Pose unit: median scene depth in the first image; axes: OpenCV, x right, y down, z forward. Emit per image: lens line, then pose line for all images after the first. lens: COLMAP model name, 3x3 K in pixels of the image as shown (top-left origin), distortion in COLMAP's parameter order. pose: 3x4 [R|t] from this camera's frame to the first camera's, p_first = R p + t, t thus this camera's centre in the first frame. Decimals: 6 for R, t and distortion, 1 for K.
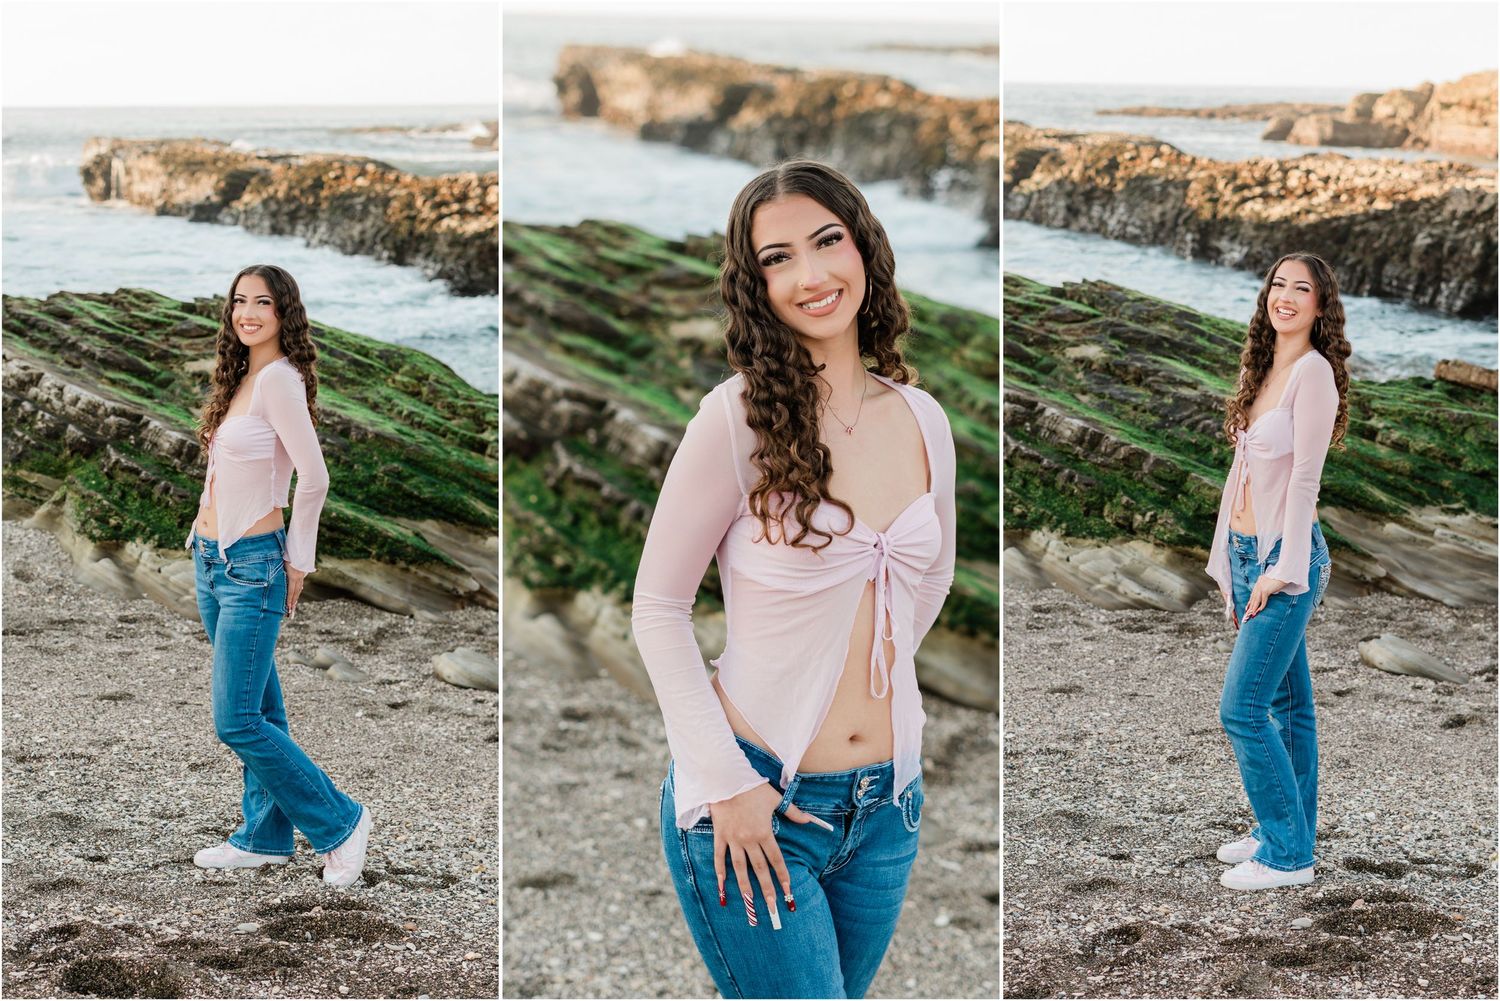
lens RADIAL K [[9243.8, 0, 750.0], [0, 9243.8, 500.5], [0, 0, 1]] dist [-7.773546, 868.803520]
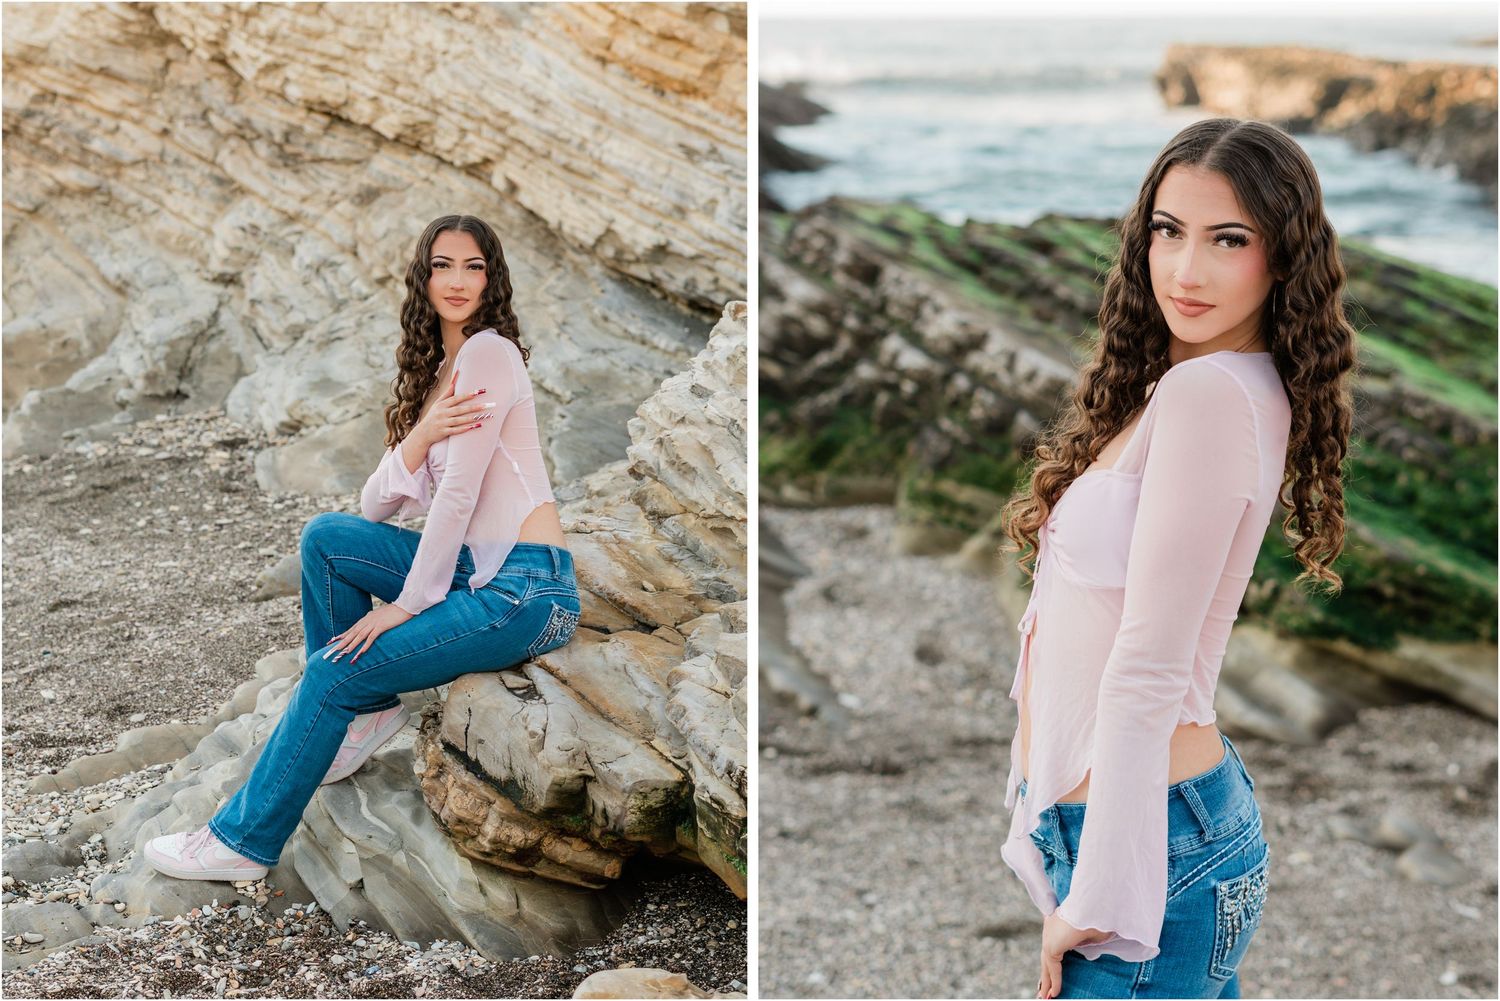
lens RADIAL K [[8762.6, 0, 750.0], [0, 8762.6, 500.5], [0, 0, 1]] dist [-0.082212, 3.797172]
pose [[0.991921, 0.013162, -0.126172, -0.015241], [-0.012144, 0.999887, 0.008831, -0.007652], [0.126274, -0.007227, 0.991969, 0.389812]]
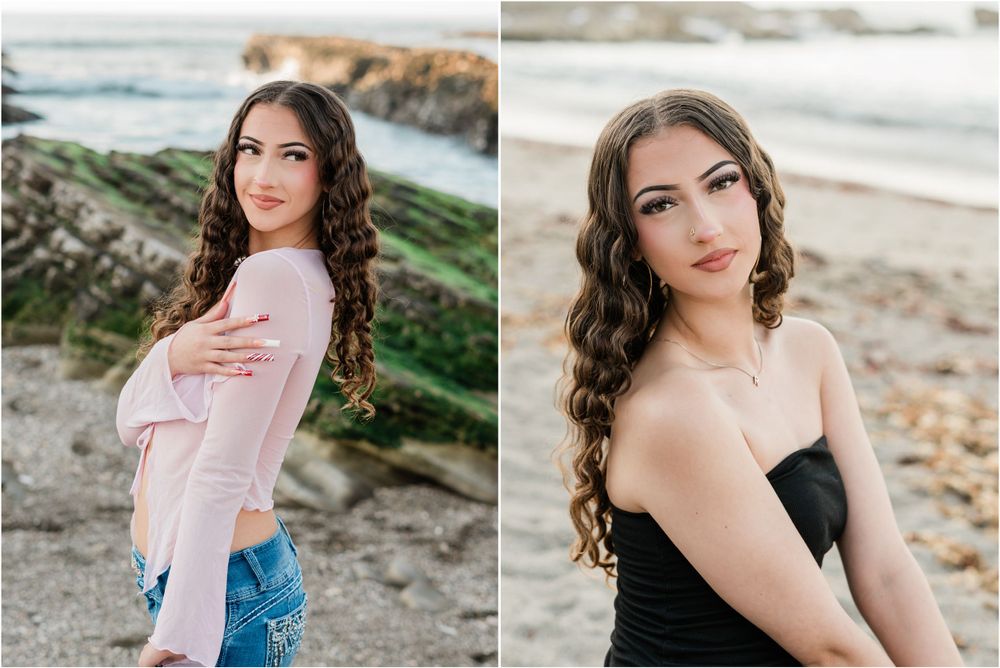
lens RADIAL K [[5841.7, 0, 500.0], [0, 5841.7, 334.0], [0, 0, 1]] dist [-0.082212, 3.797172]
pose [[0.999104, 0.022384, -0.035930, -0.016112], [-0.022163, 0.999733, 0.006535, -0.008120], [0.036066, -0.005733, 0.999333, 0.404714]]
